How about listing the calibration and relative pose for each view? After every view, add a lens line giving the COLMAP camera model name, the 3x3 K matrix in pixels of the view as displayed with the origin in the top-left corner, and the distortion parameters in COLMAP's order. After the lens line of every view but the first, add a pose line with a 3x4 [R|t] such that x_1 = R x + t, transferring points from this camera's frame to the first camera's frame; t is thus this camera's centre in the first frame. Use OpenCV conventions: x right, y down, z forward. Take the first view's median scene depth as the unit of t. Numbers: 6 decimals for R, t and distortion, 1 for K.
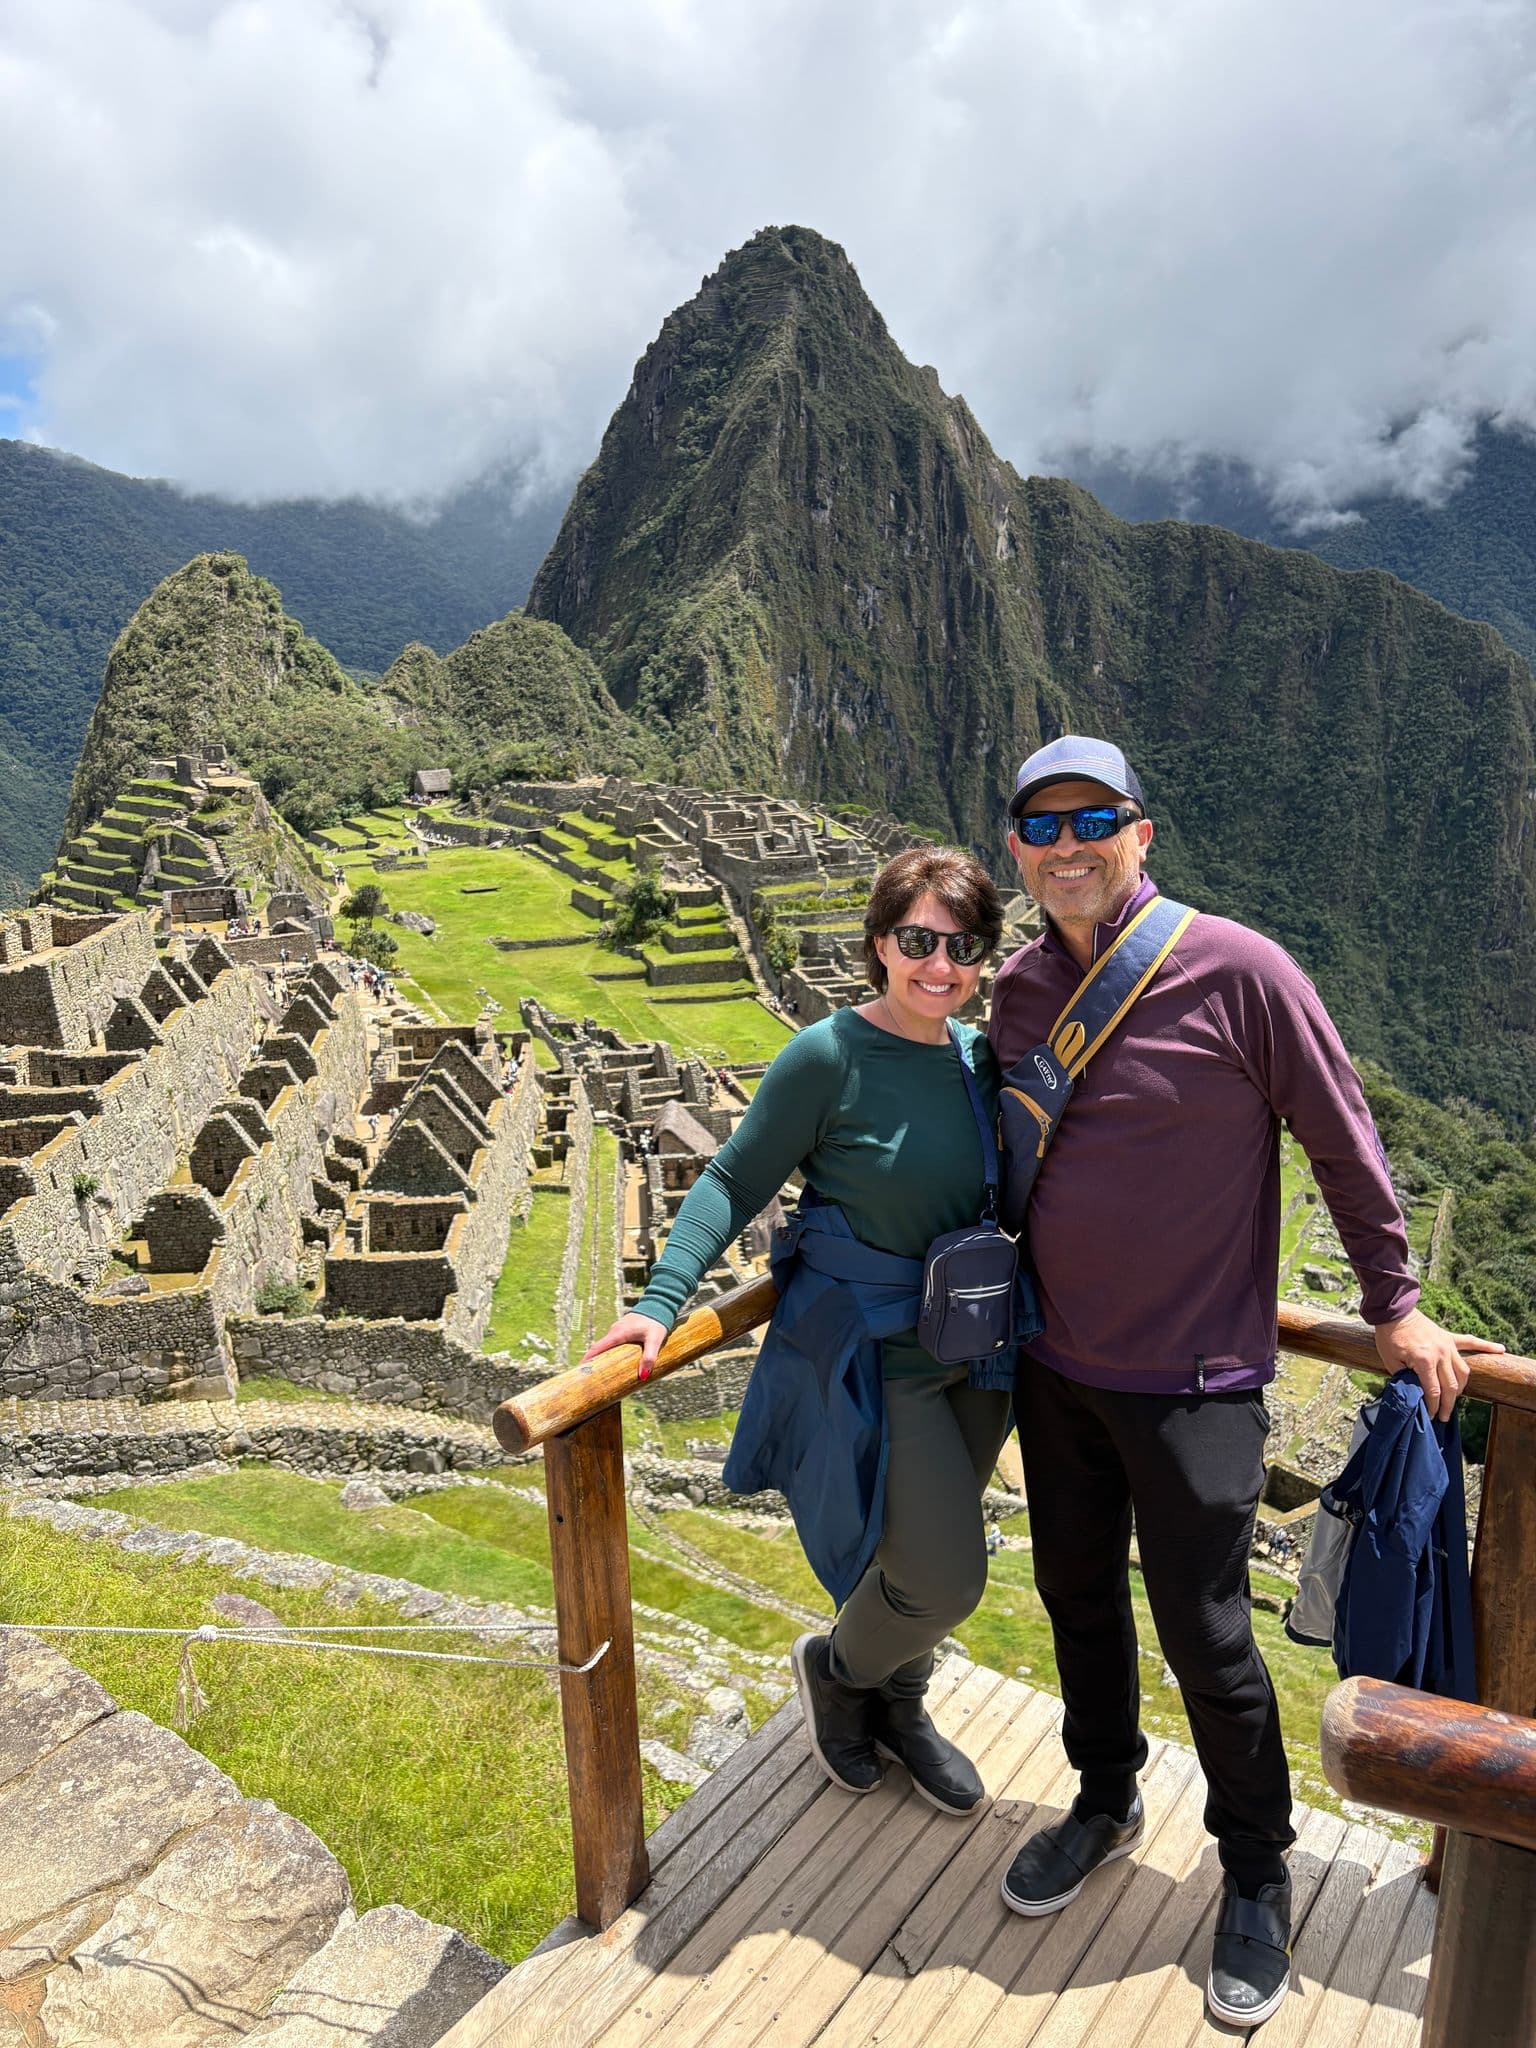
lens RADIAL K [[1567.5, 0, 774.7], [0, 1567.5, 1026.1], [0, 0, 1]] dist [0.058177, -0.074145]
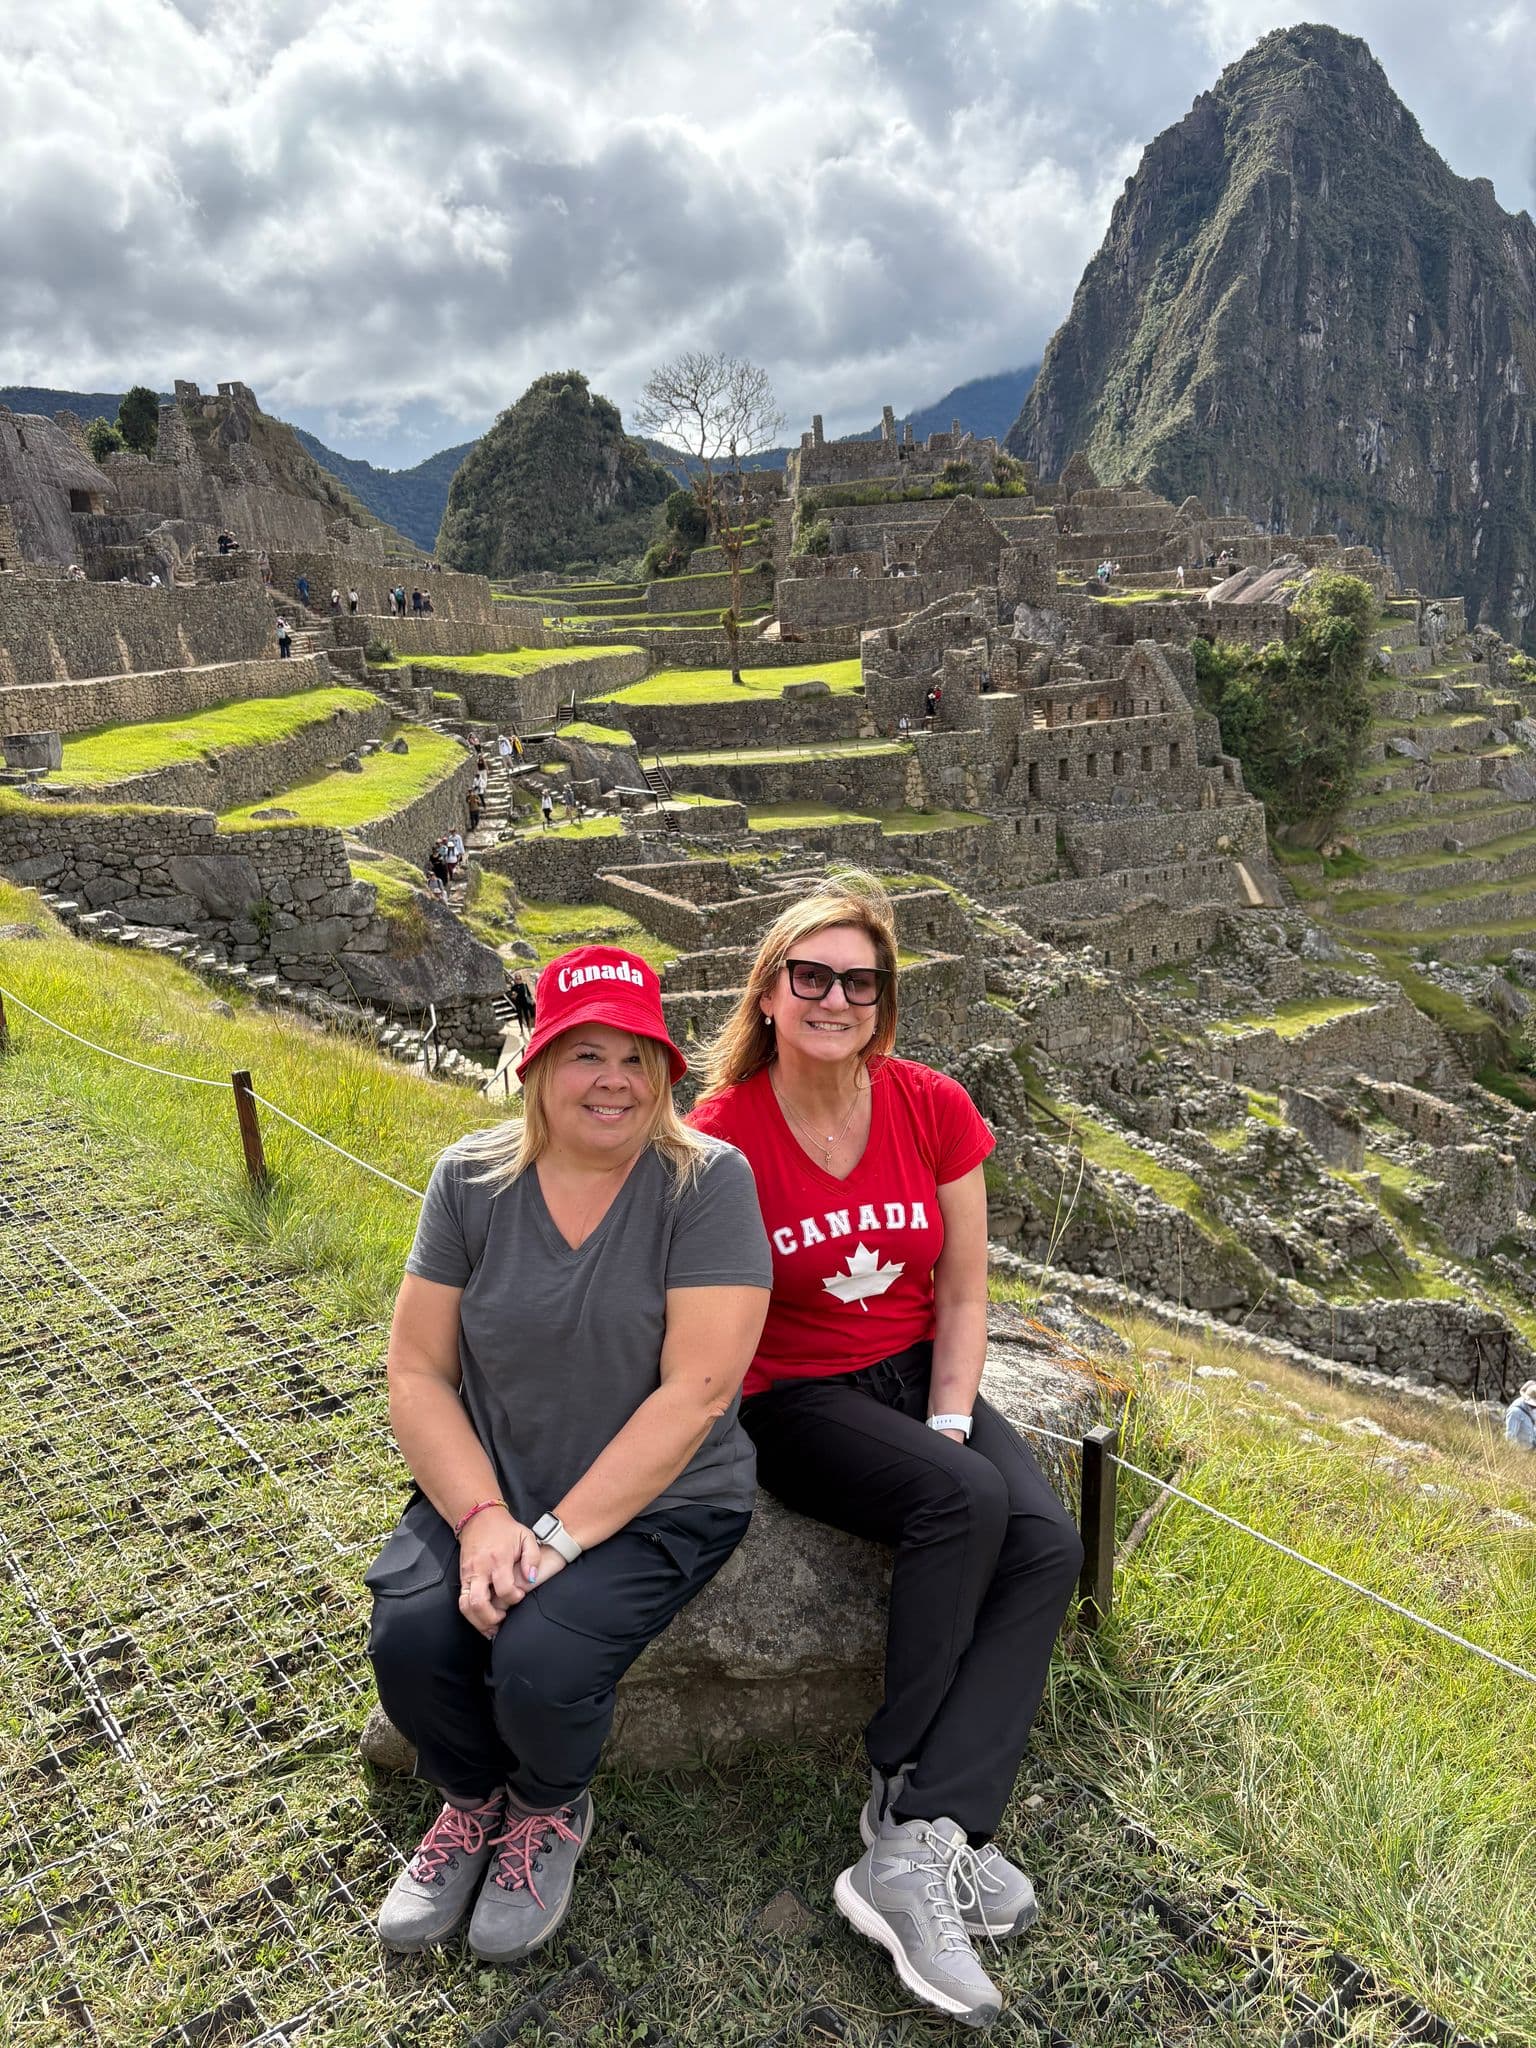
lens RADIAL K [[1567.5, 0, 774.7], [0, 1567.5, 1026.1], [0, 0, 1]] dist [0.058177, -0.074145]
pose [[0.938255, 0.037860, -0.343867, 0.059929], [-0.031891, 0.999227, 0.023001, 0.036921], [0.344472, -0.010614, 0.938737, 0.073572]]
